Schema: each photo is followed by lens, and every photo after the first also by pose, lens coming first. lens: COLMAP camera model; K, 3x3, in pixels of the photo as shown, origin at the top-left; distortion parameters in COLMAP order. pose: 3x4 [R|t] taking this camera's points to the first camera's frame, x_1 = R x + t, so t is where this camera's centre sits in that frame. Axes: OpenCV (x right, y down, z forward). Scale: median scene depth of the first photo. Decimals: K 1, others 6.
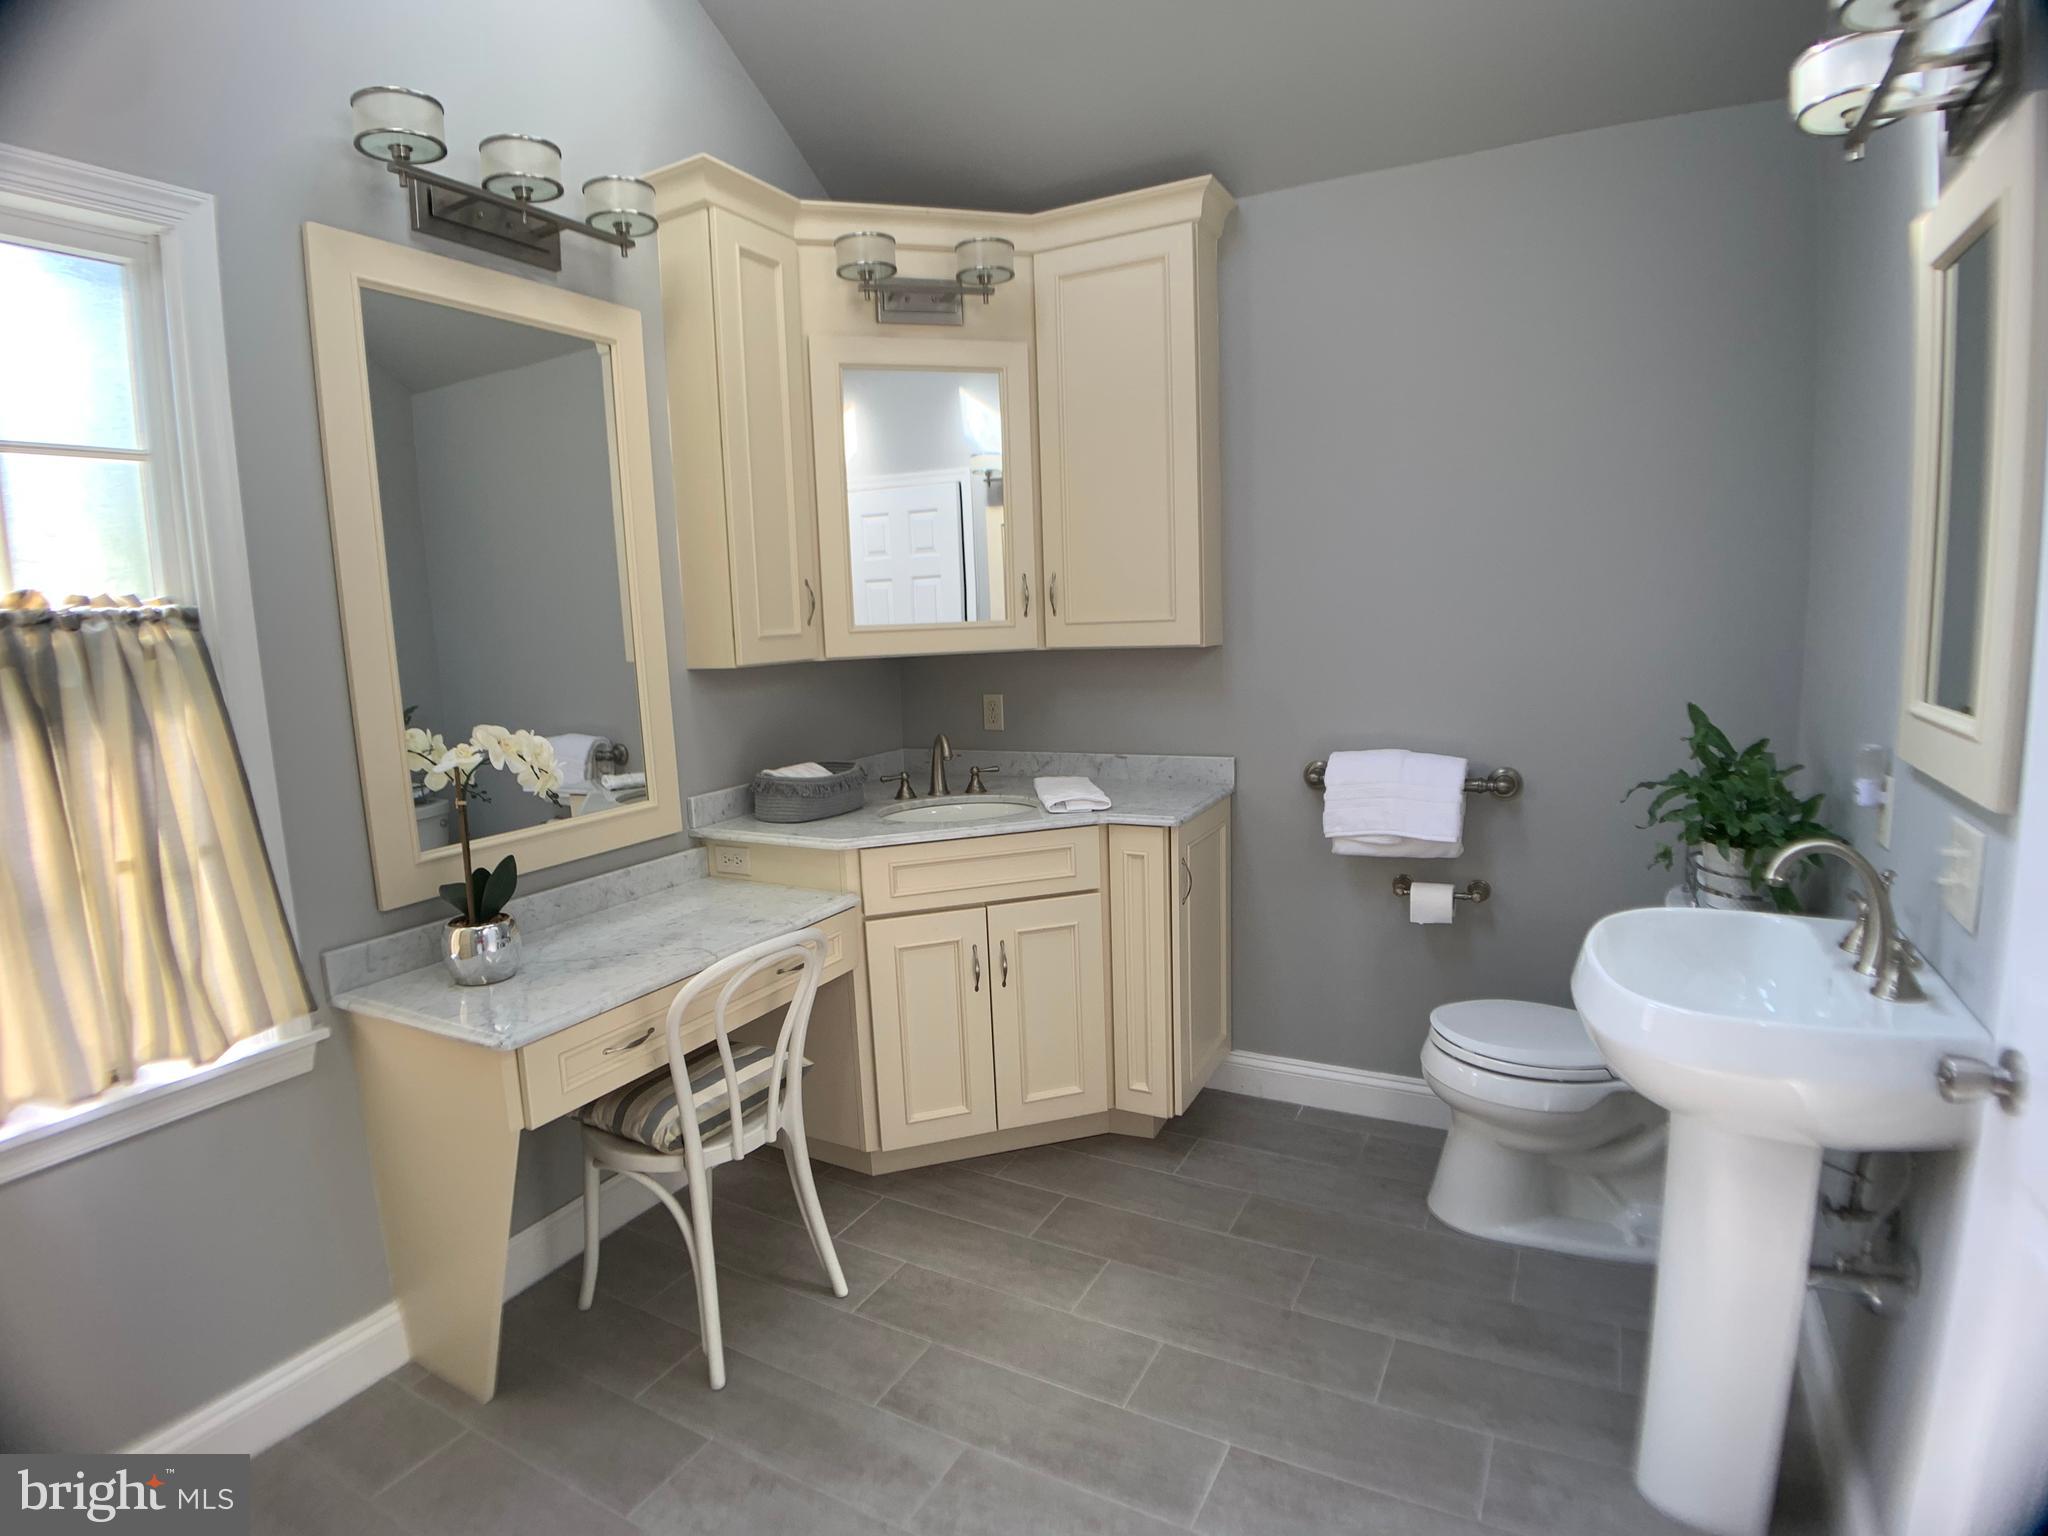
lens RADIAL K [[1068.7, 0, 1018.5], [0, 1068.7, 779.9], [0, 0, 1]] dist [-0.064748, -0.001732]
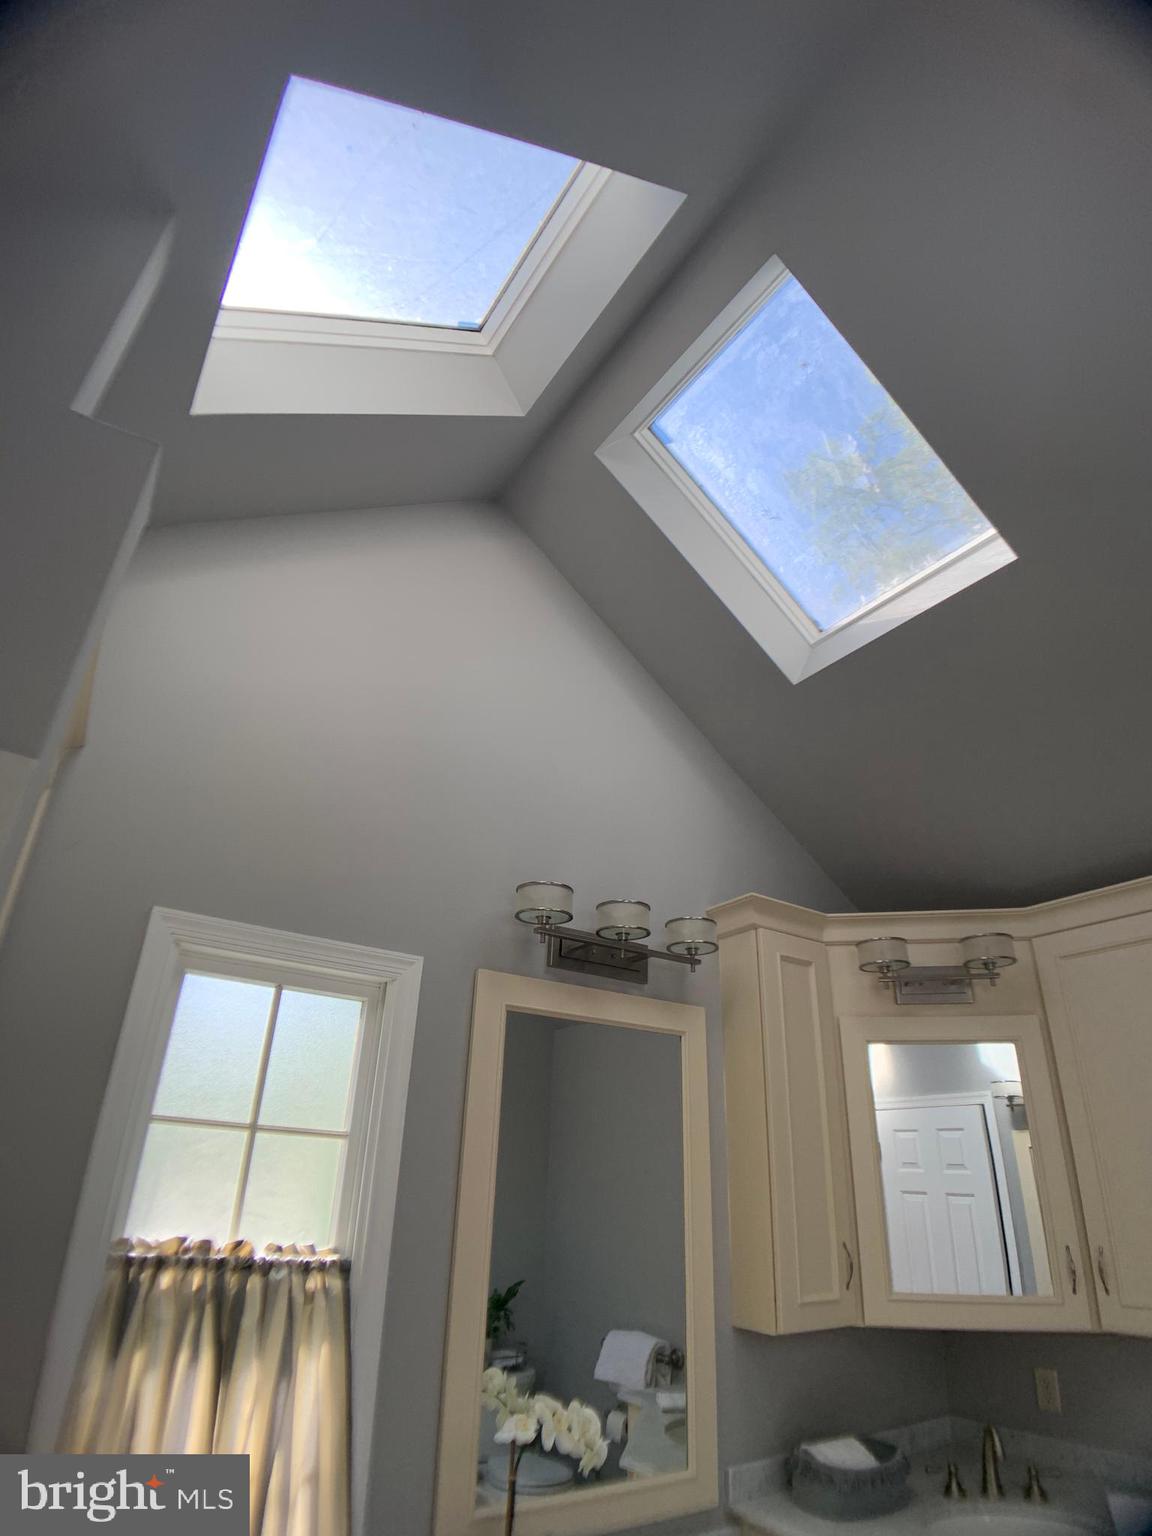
lens RADIAL K [[801.5, 0, 569.0], [0, 801.5, 758.4], [0, 0, 1]] dist [-0.064748, -0.001732]
pose [[0.873281, -0.160354, -0.460072, -0.003408], [-0.143626, 0.817599, -0.557588, -0.116418], [0.465566, 0.553009, 0.690963, 0.059846]]
